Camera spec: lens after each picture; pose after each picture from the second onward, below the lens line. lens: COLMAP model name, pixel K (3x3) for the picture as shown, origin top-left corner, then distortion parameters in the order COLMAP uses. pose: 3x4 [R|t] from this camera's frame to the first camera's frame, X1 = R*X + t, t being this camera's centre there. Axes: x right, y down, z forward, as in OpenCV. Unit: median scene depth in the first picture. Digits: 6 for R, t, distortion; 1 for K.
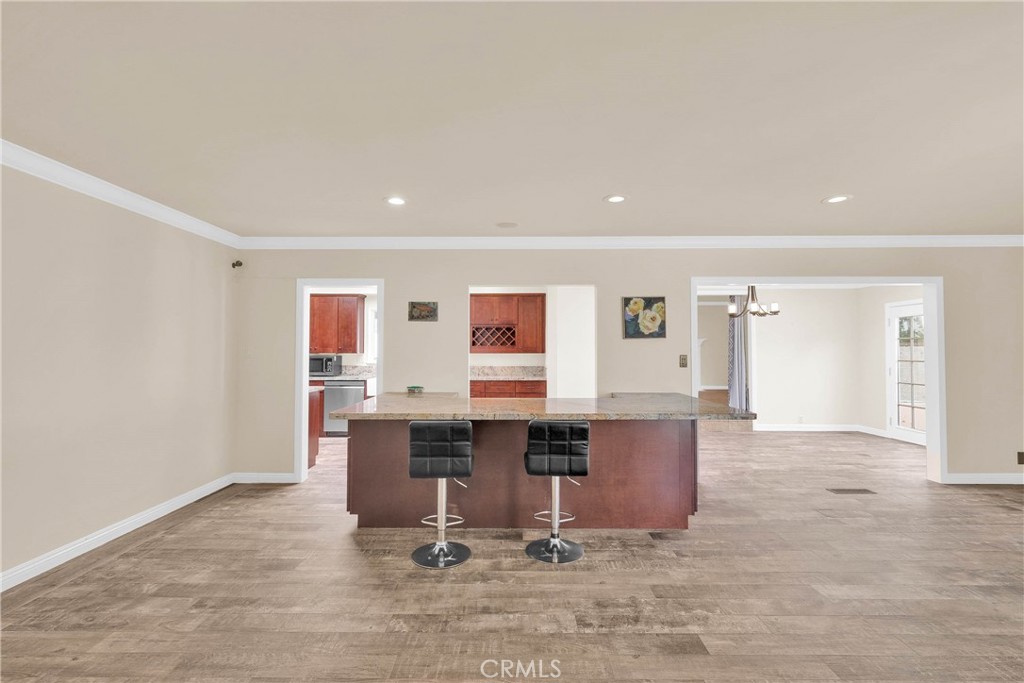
lens RADIAL K [[447.9, 0, 511.5], [0, 447.9, 340.0], [0, 0, 1]] dist [-0.000331, 0.000309]
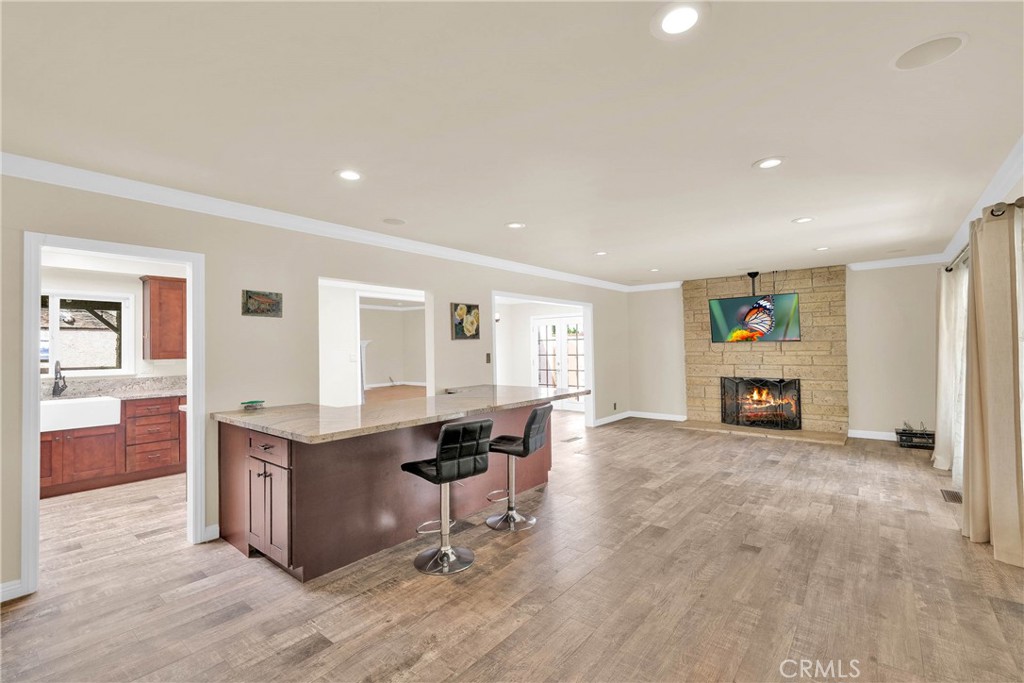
lens RADIAL K [[447.9, 0, 509.7], [0, 447.9, 343.3], [0, 0, 1]] dist [-0.000331, 0.000309]
pose [[0.634563, -0.002823, 0.772866, -0.618621], [-0.002059, 0.999984, 0.005342, -0.000397], [-0.772868, -0.004981, 0.634547, 0.202740]]
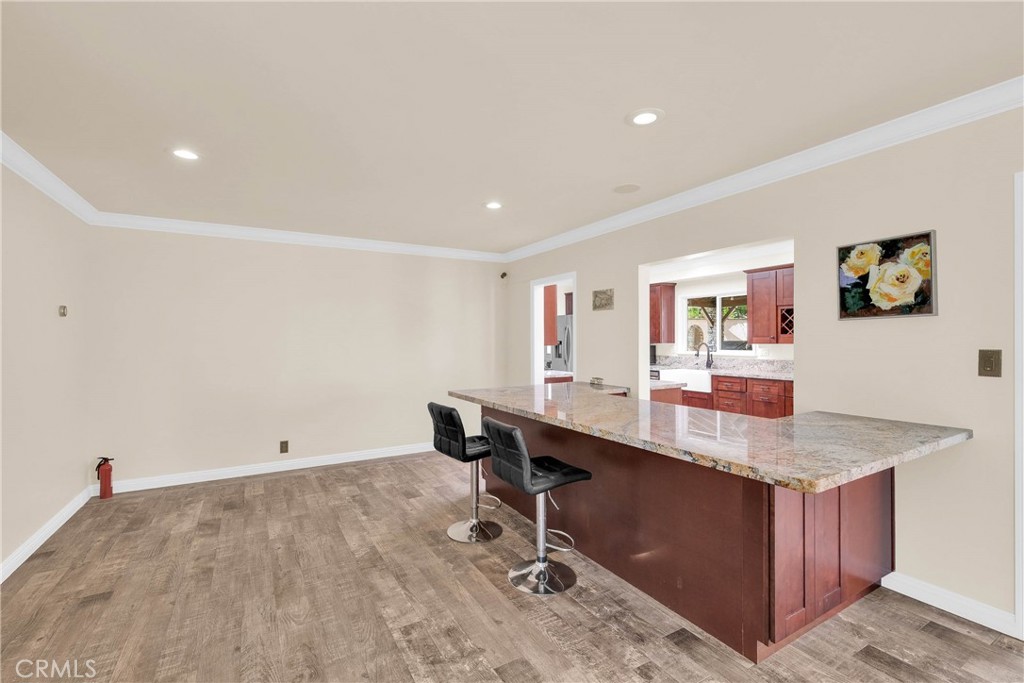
lens RADIAL K [[447.9, 0, 513.3], [0, 447.9, 338.8], [0, 0, 1]] dist [-0.000331, 0.000309]
pose [[0.512806, -0.005601, -0.858486, 0.615447], [0.024638, 0.999663, 0.008195, 0.007842], [0.858151, -0.025354, 0.512771, 0.404437]]
